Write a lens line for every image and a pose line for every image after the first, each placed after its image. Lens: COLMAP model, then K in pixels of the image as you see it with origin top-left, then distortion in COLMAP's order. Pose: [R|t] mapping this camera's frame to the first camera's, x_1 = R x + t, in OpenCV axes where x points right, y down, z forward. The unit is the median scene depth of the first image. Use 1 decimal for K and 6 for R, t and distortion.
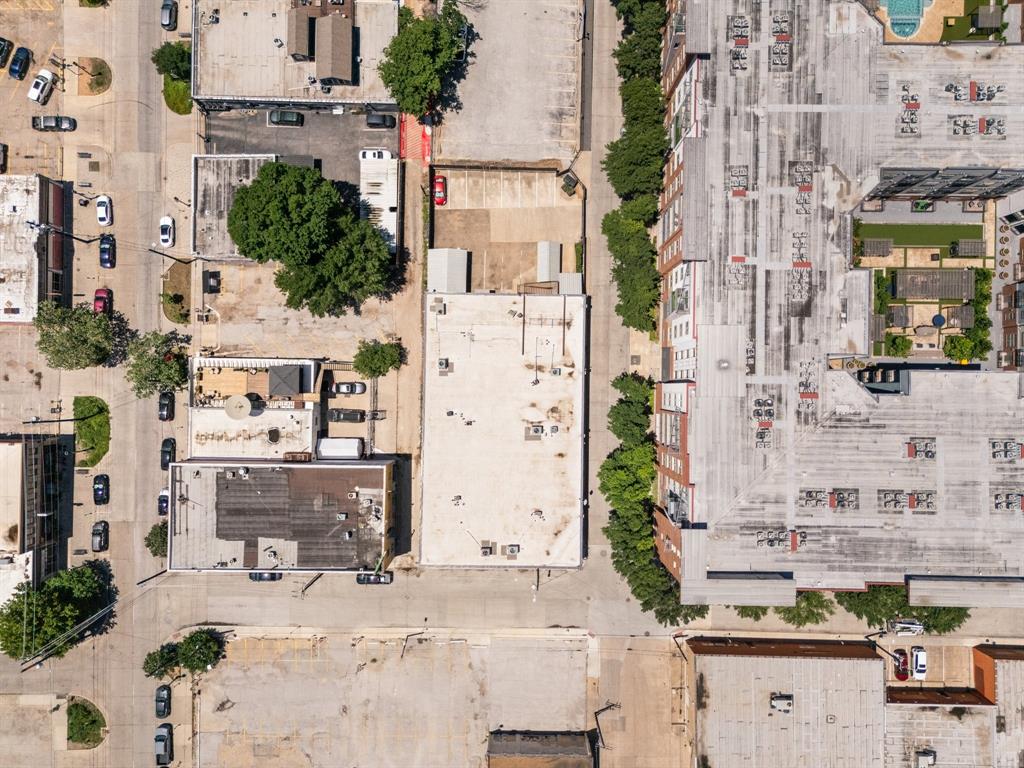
lens RADIAL K [[746.5, 0, 512.0], [0, 746.5, 384.0], [0, 0, 1]] dist [0.196253, -0.398293]
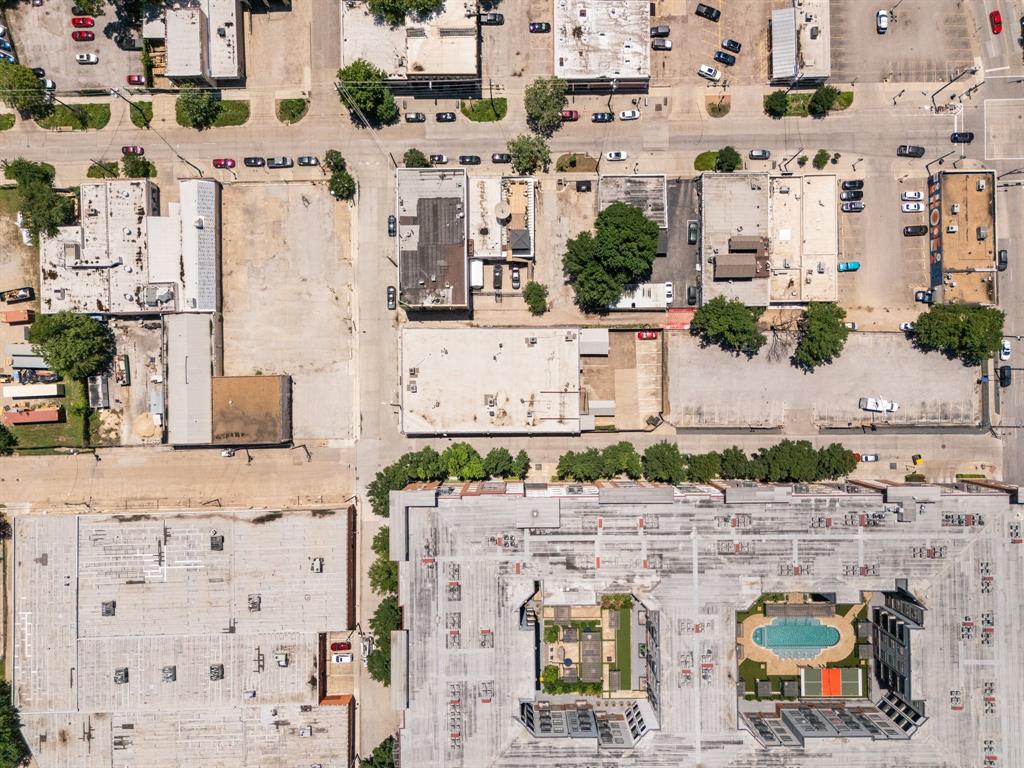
lens RADIAL K [[746.5, 0, 512.0], [0, 746.5, 384.0], [0, 0, 1]] dist [0.196253, -0.398293]
pose [[0.021100, 0.999777, -0.000714, -0.002426], [-0.999697, 0.021108, 0.012653, -0.001156], [0.012665, 0.000447, 0.999920, -0.528329]]
